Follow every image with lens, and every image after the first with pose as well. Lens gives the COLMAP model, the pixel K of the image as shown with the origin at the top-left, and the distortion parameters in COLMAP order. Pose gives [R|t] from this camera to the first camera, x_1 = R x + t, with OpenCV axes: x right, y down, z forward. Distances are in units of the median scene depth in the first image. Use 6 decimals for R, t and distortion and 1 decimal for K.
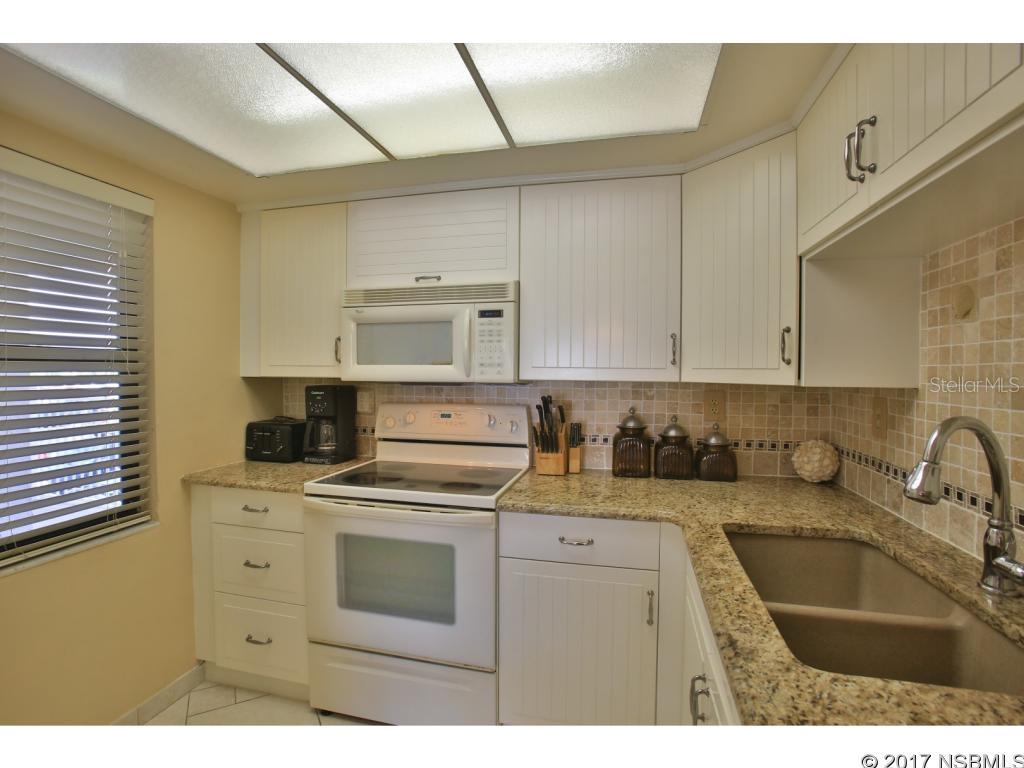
lens RADIAL K [[496.9, 0, 512.0], [0, 496.9, 384.0], [0, 0, 1]] dist [-0.087418, 0.041267]
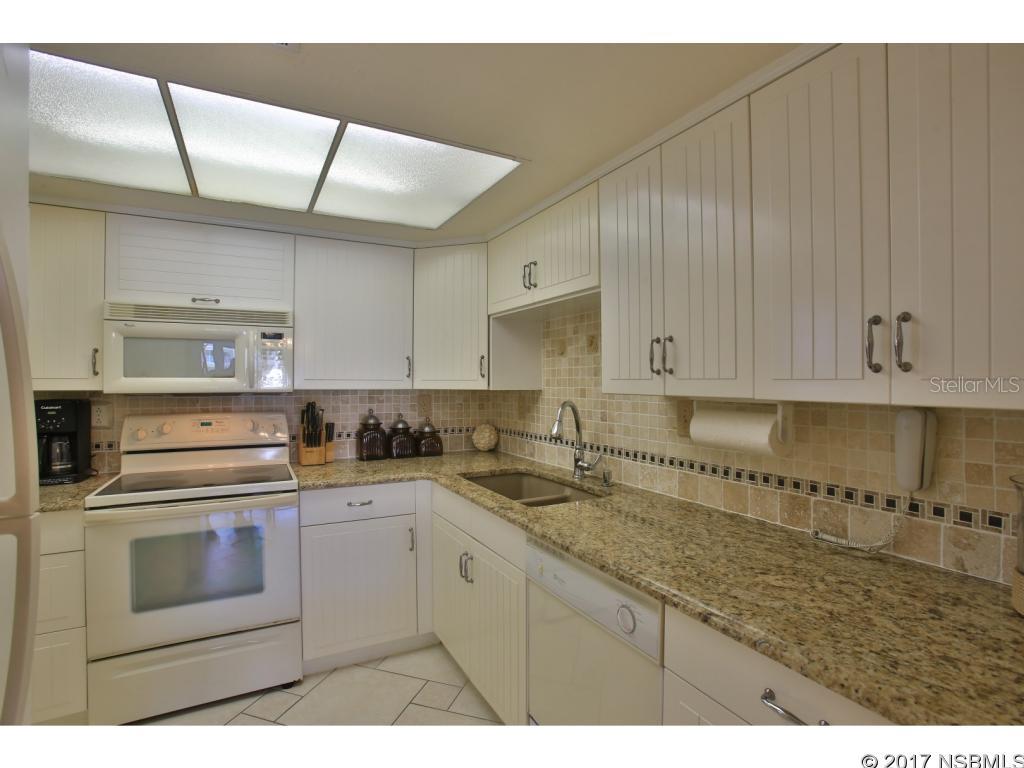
lens RADIAL K [[496.9, 0, 512.0], [0, 496.9, 384.0], [0, 0, 1]] dist [-0.087418, 0.041267]
pose [[0.741284, -0.008314, 0.671140, -0.389435], [0.023044, 0.999649, -0.013068, 0.005967], [-0.670795, 0.025153, 0.741216, -0.269740]]
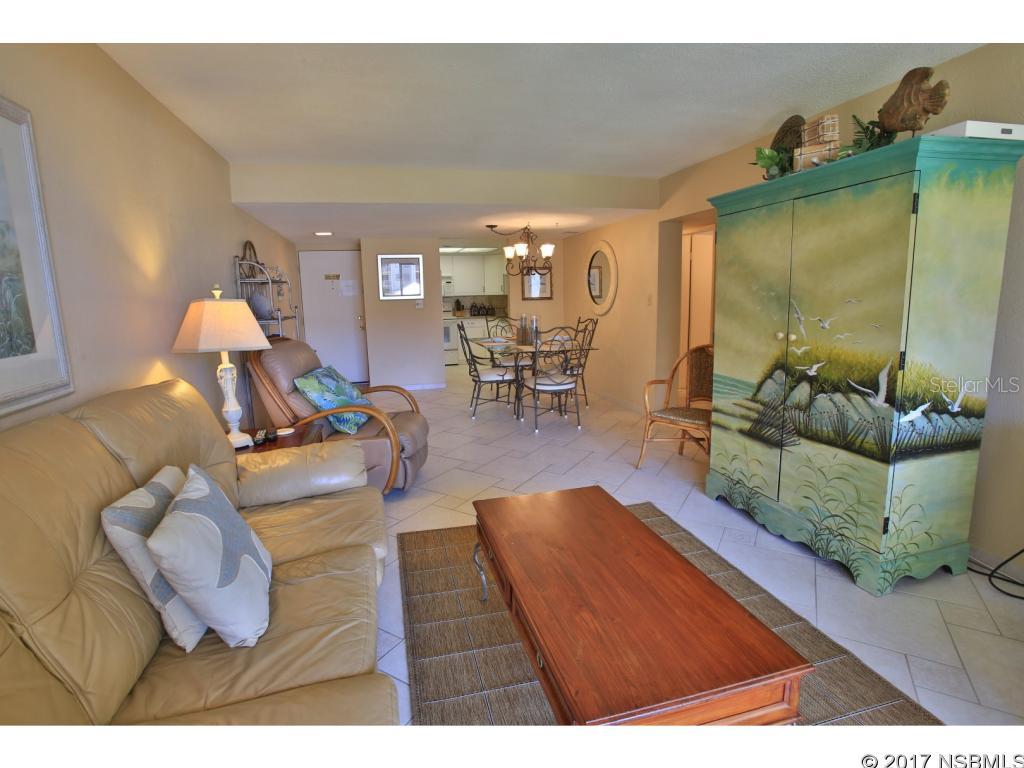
lens RADIAL K [[496.9, 0, 512.0], [0, 496.9, 384.0], [0, 0, 1]] dist [-0.087418, 0.041267]
pose [[0.871577, -0.116295, 0.476266, -1.843656], [0.045325, 0.986412, 0.157917, 0.104455], [-0.488159, -0.116050, 0.865005, -3.471915]]
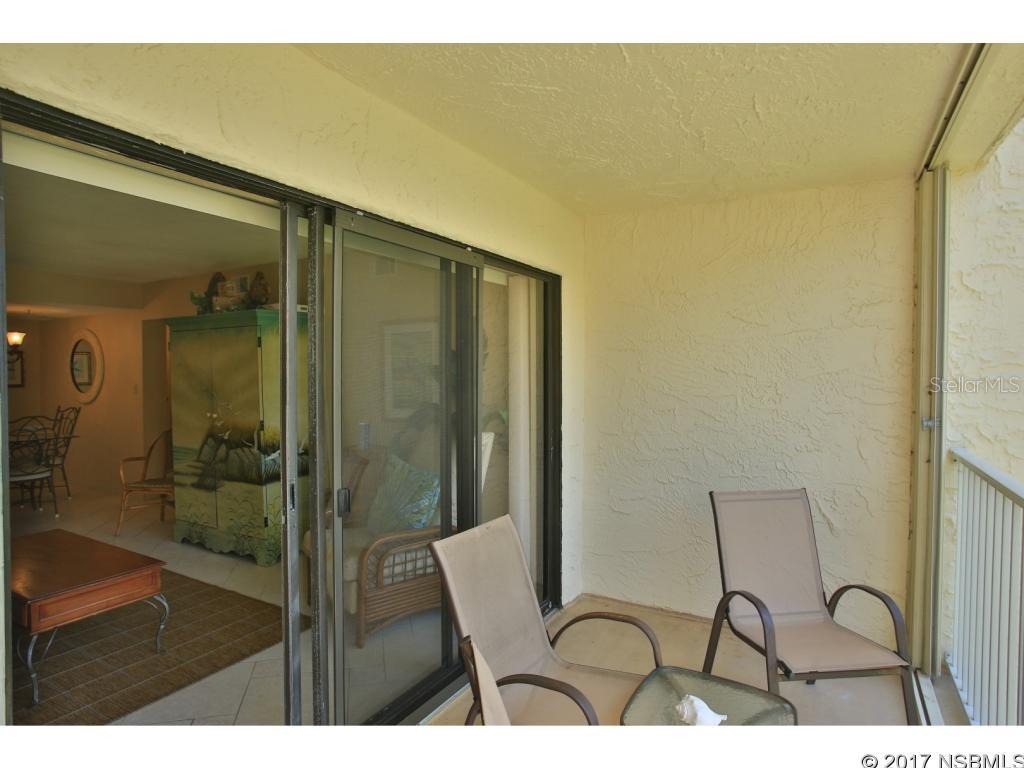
lens RADIAL K [[614.8, 0, 512.0], [0, 614.8, 384.0], [0, 0, 1]] dist [0.001612, 0.003229]
pose [[0.315076, -0.036461, 0.948366, -2.603238], [0.033429, 0.999068, 0.027304, 0.058483], [-0.948477, 0.023100, 0.316001, -4.710630]]
